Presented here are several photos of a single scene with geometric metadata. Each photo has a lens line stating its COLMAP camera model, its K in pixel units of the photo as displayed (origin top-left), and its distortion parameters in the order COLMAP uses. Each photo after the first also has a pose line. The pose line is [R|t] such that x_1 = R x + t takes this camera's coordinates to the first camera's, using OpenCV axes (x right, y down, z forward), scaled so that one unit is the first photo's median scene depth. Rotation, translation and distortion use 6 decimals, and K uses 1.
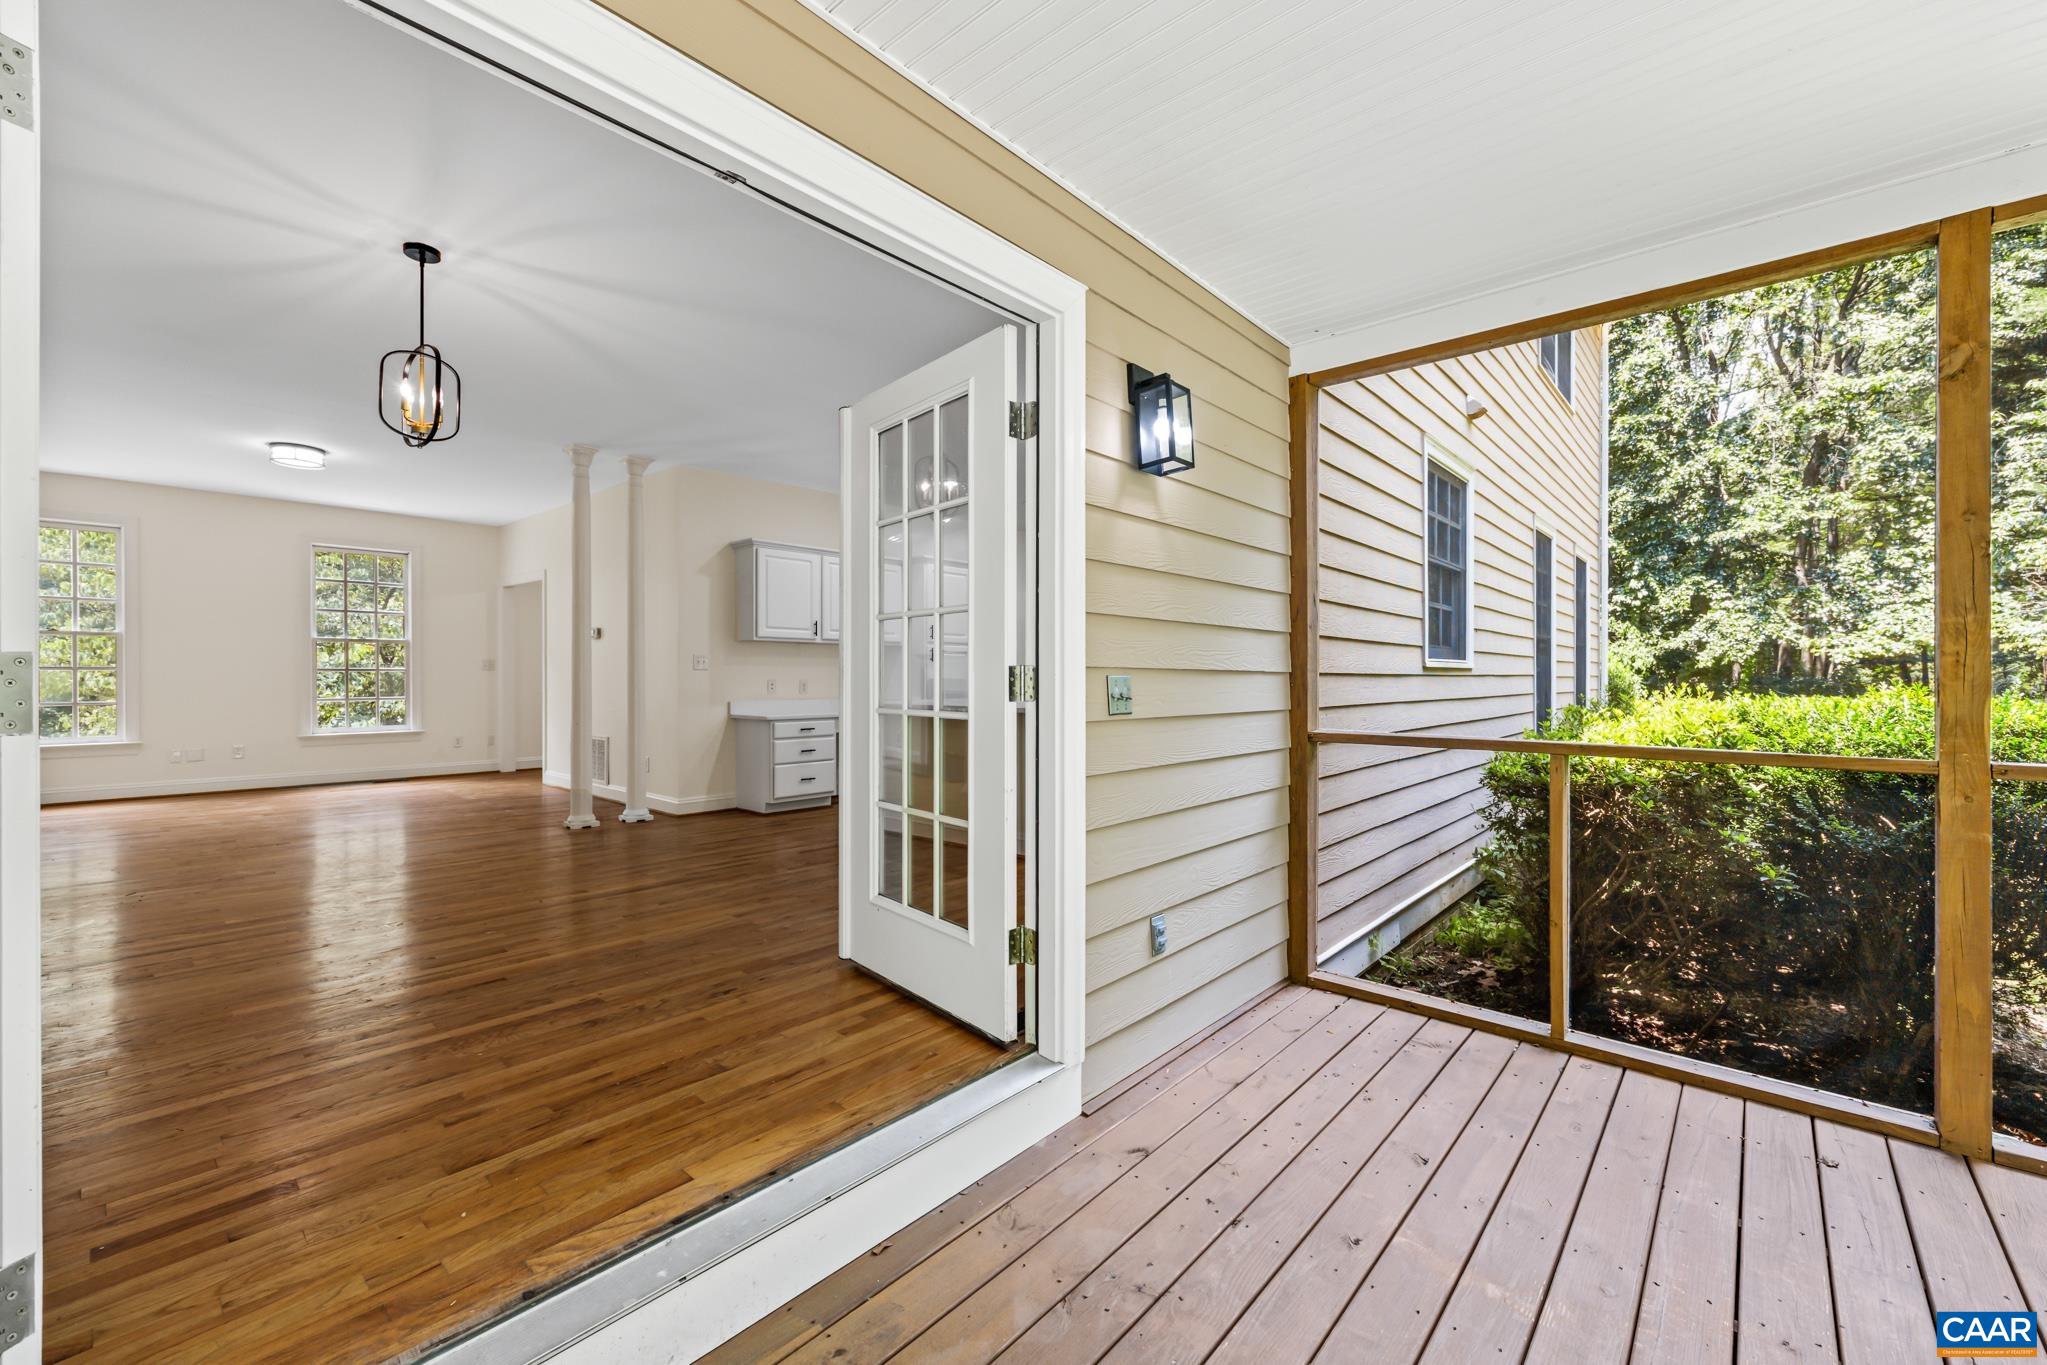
lens RADIAL K [[830.7, 0, 1019.4], [0, 830.7, 683.8], [0, 0, 1]] dist [0.000370, 0.000006]
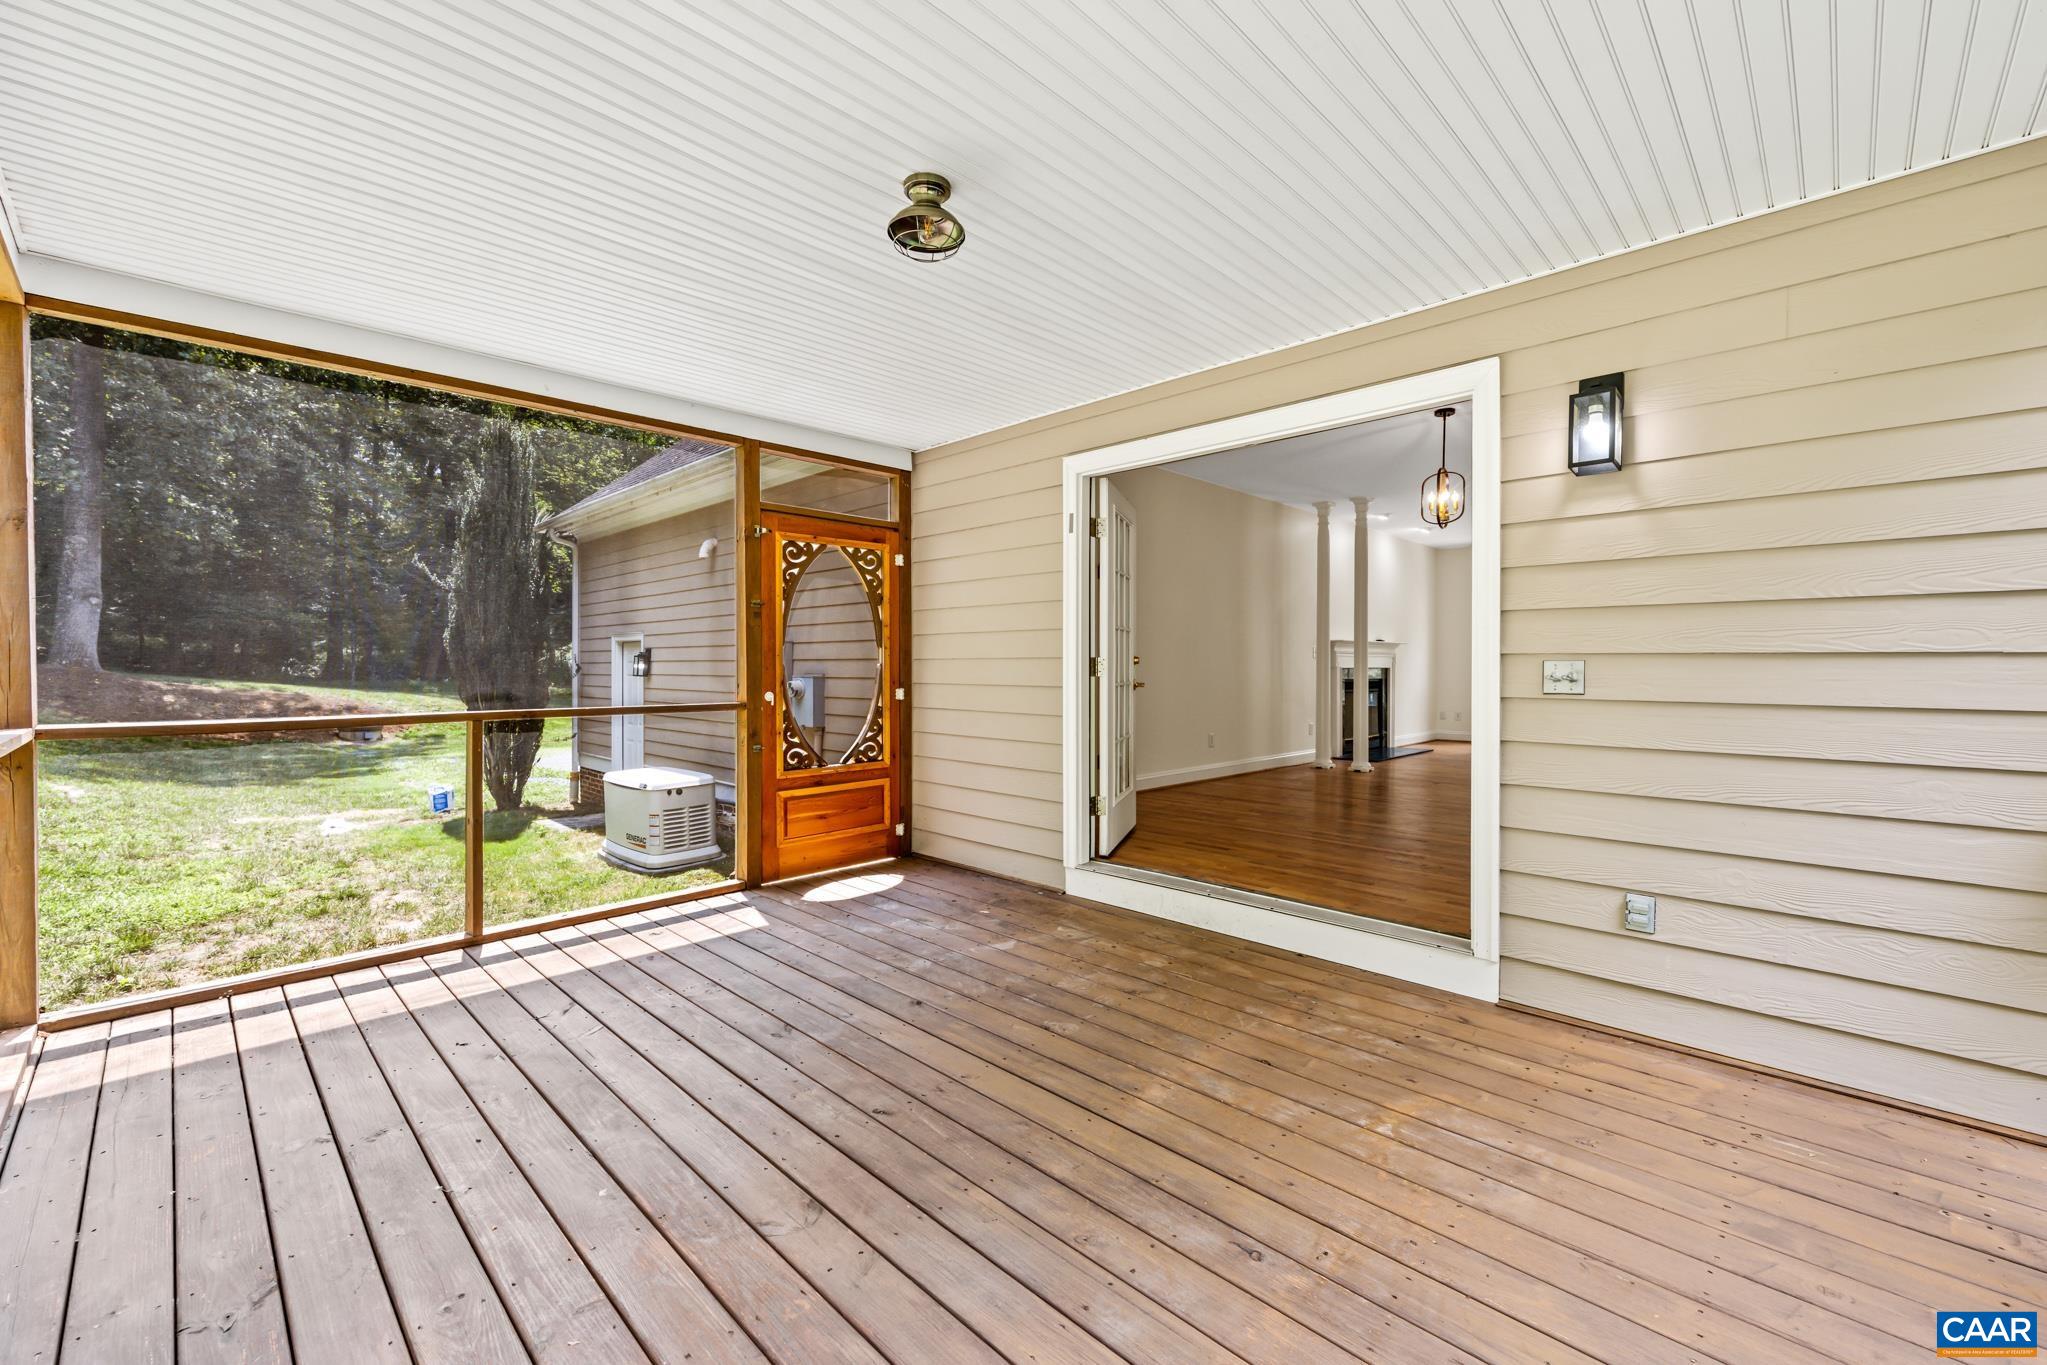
lens RADIAL K [[830.7, 0, 1019.4], [0, 830.7, 683.8], [0, 0, 1]] dist [0.000370, 0.000006]
pose [[-0.051102, 0.015673, -0.998570, 0.532083], [-0.006191, 0.999853, 0.016010, 0.003315], [0.998674, 0.007001, -0.050998, 0.126057]]
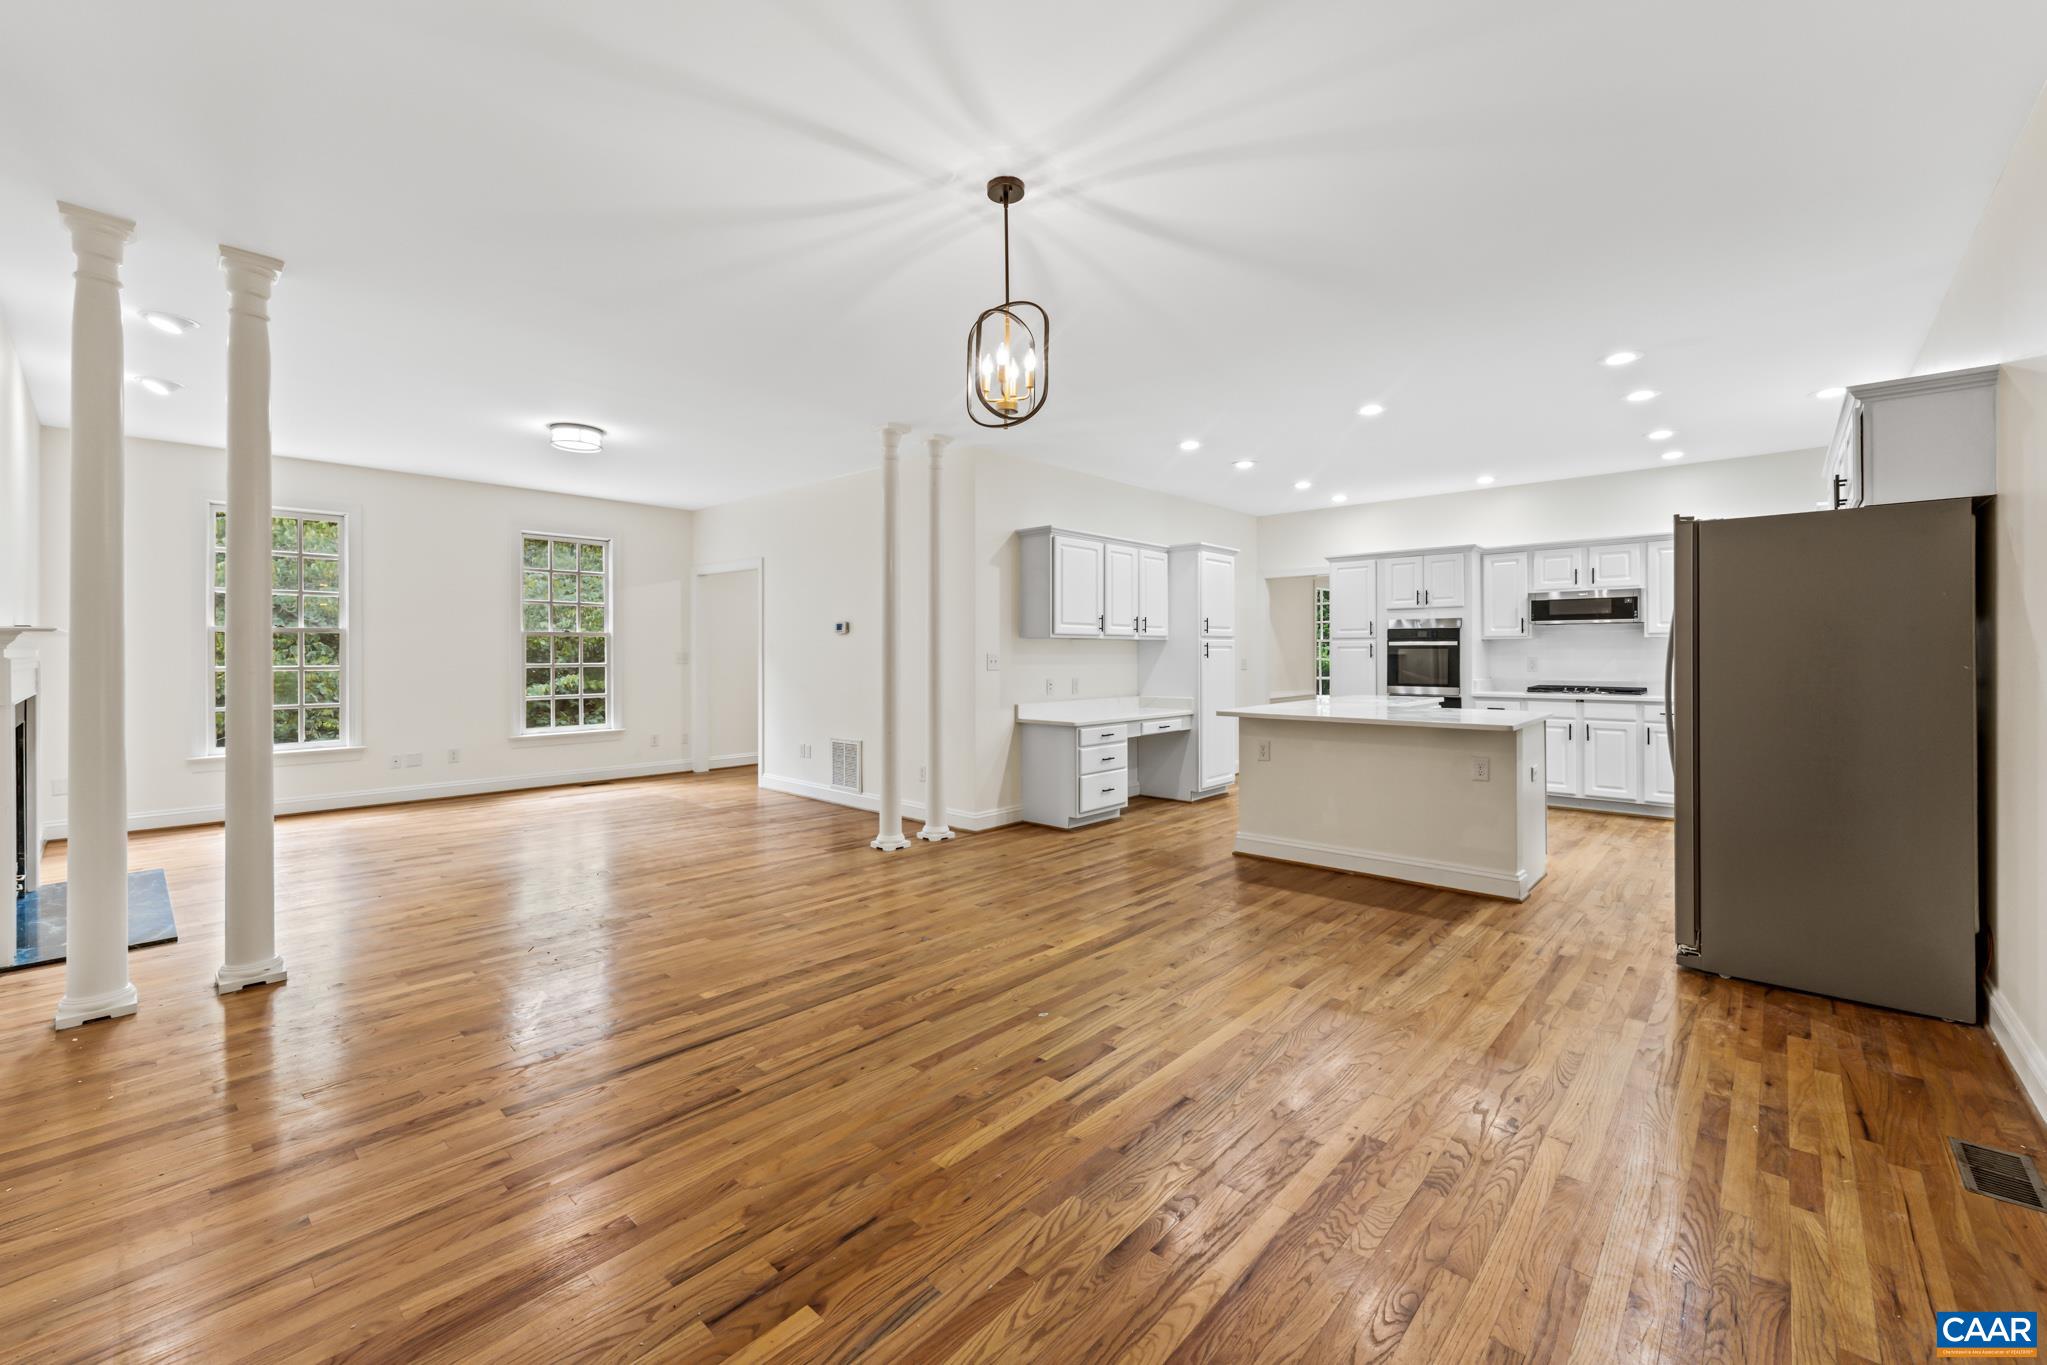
lens RADIAL K [[831.9, 0, 1020.4], [0, 831.9, 657.8], [0, 0, 1]] dist [-0.001305, 0.000219]
pose [[0.999895, -0.002494, -0.014256, -0.369791], [0.002453, 0.999993, -0.002863, -0.030287], [0.014263, 0.002828, 0.999894, 0.098604]]
